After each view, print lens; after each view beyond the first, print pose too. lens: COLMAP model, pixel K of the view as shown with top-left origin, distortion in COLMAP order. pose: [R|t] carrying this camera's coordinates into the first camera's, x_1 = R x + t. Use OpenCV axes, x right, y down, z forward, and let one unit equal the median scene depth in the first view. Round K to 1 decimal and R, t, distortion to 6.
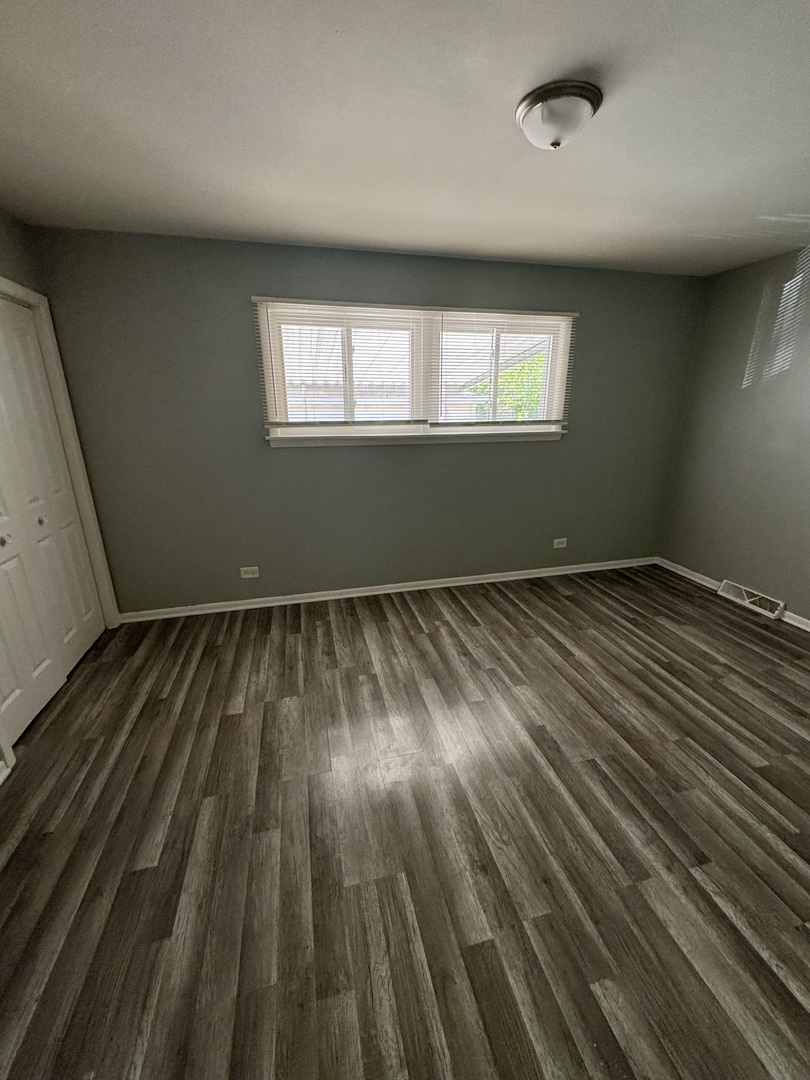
lens RADIAL K [[429.6, 0, 405.0], [0, 429.6, 540.0], [0, 0, 1]] dist [-0.000238, -0.000131]
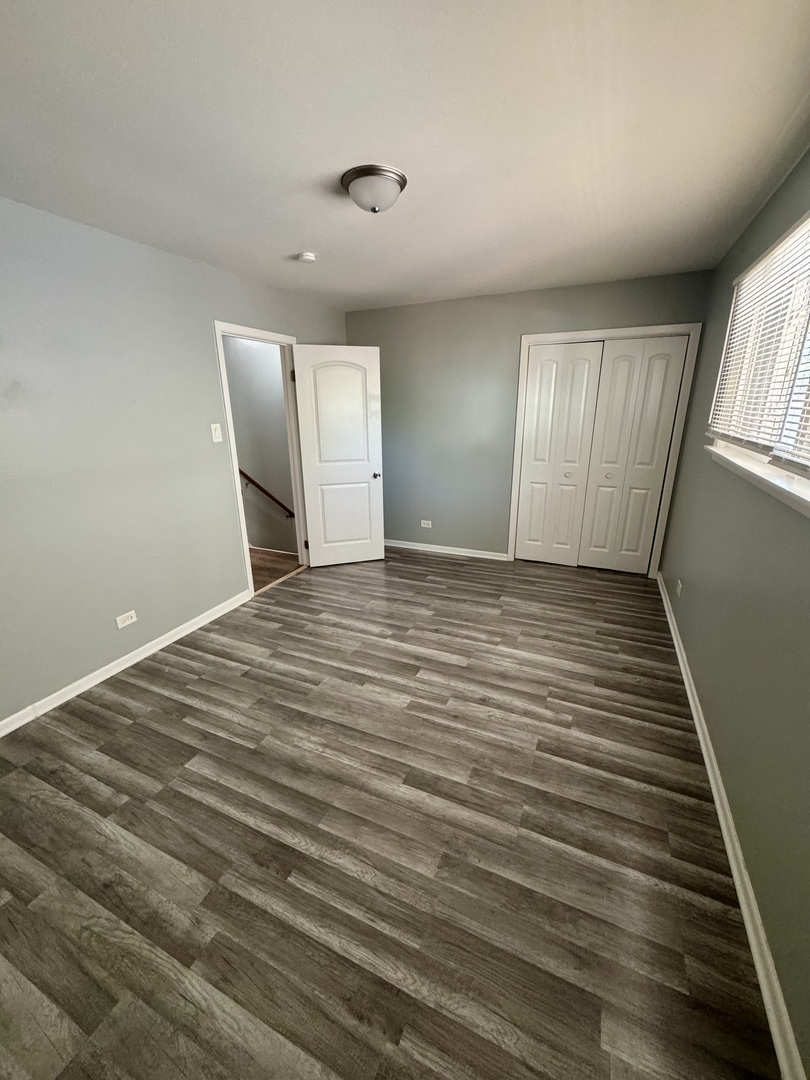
lens RADIAL K [[429.6, 0, 405.0], [0, 429.6, 540.0], [0, 0, 1]] dist [-0.000238, -0.000131]
pose [[-0.621000, 0.253267, -0.741765, 0.893490], [-0.221471, 0.851096, 0.476011, -0.432259], [0.751871, 0.459882, -0.472439, 1.276597]]
